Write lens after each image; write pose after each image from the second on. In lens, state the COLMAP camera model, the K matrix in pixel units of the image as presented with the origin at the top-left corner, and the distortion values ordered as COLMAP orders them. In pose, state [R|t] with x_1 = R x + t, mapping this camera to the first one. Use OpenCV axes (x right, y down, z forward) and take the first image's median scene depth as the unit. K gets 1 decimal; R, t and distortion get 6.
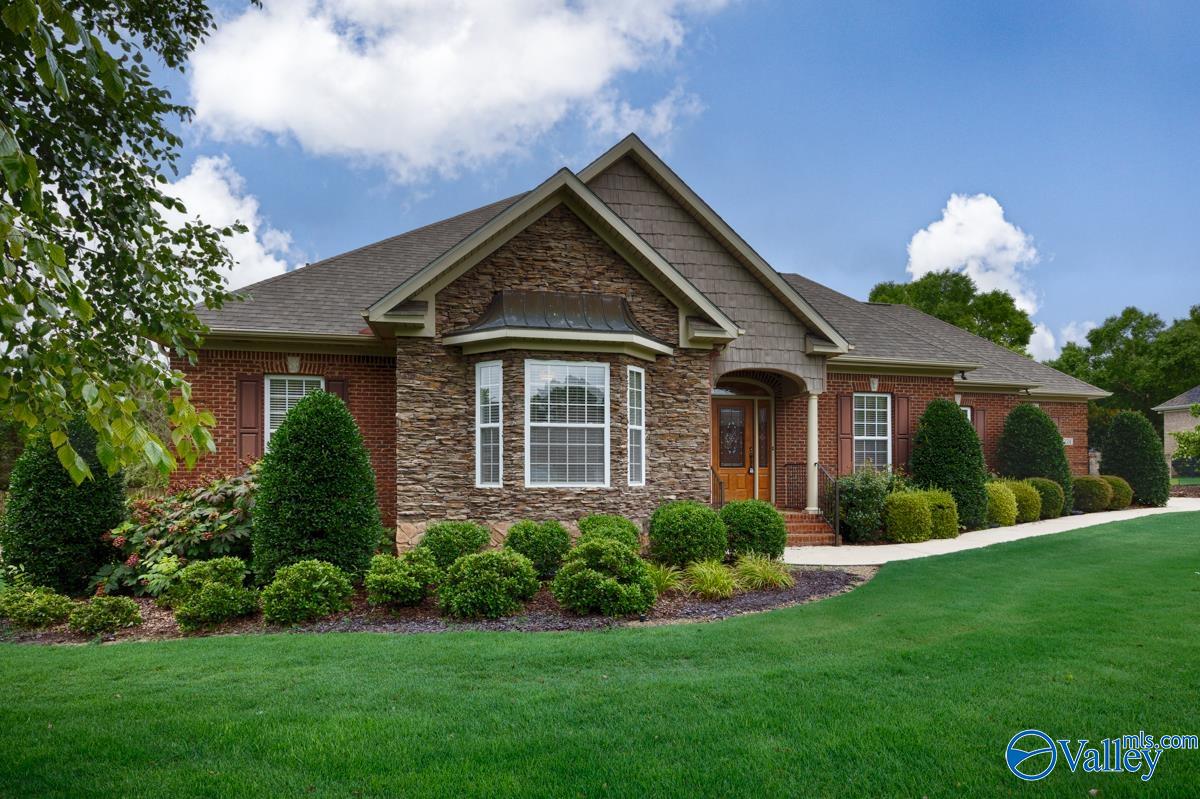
lens RADIAL K [[580.1, 0, 600.4], [0, 580.1, 435.6], [0, 0, 1]] dist [-0.013016, 0.000249]
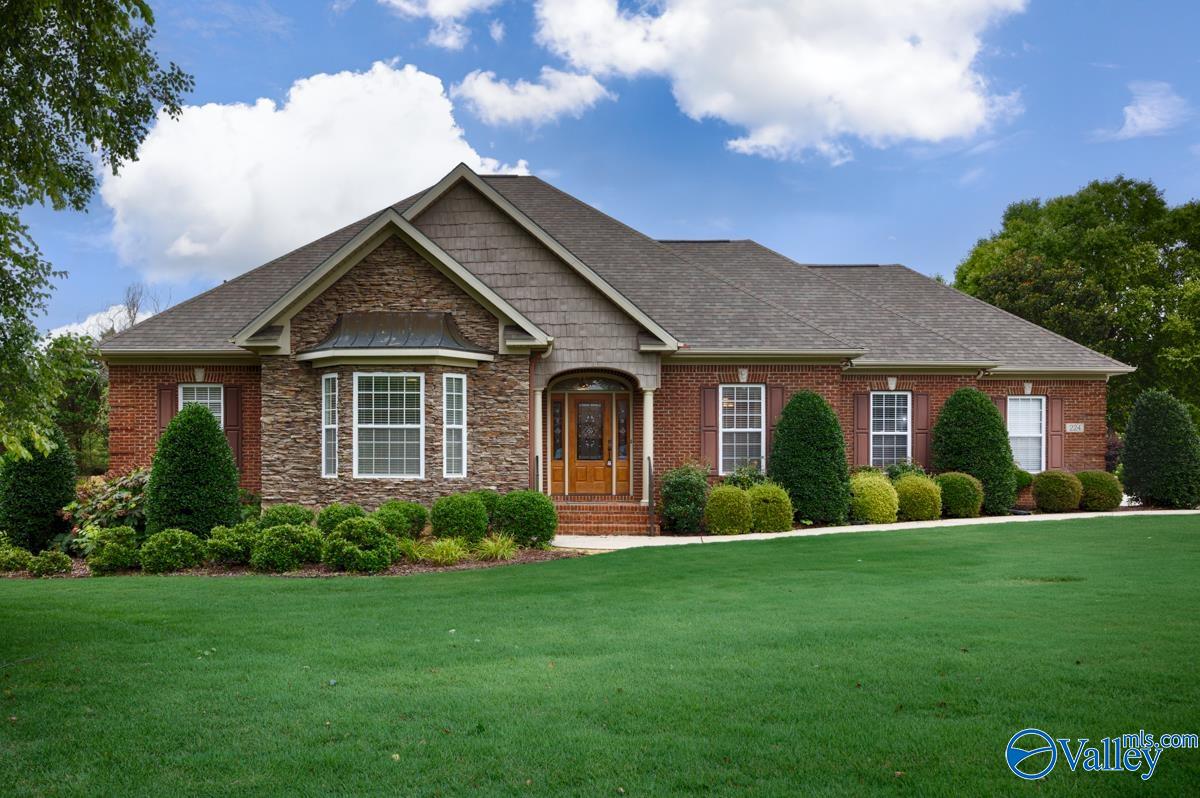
lens RADIAL K [[846.9, 0, 600.0], [0, 846.9, 399.0], [0, 0, 1]] dist [0.003405, -0.000366]
pose [[0.974613, -0.012007, -0.223572, 0.735218], [0.011634, 0.999928, -0.002988, -0.061821], [0.223592, 0.000311, 0.974683, -0.585552]]
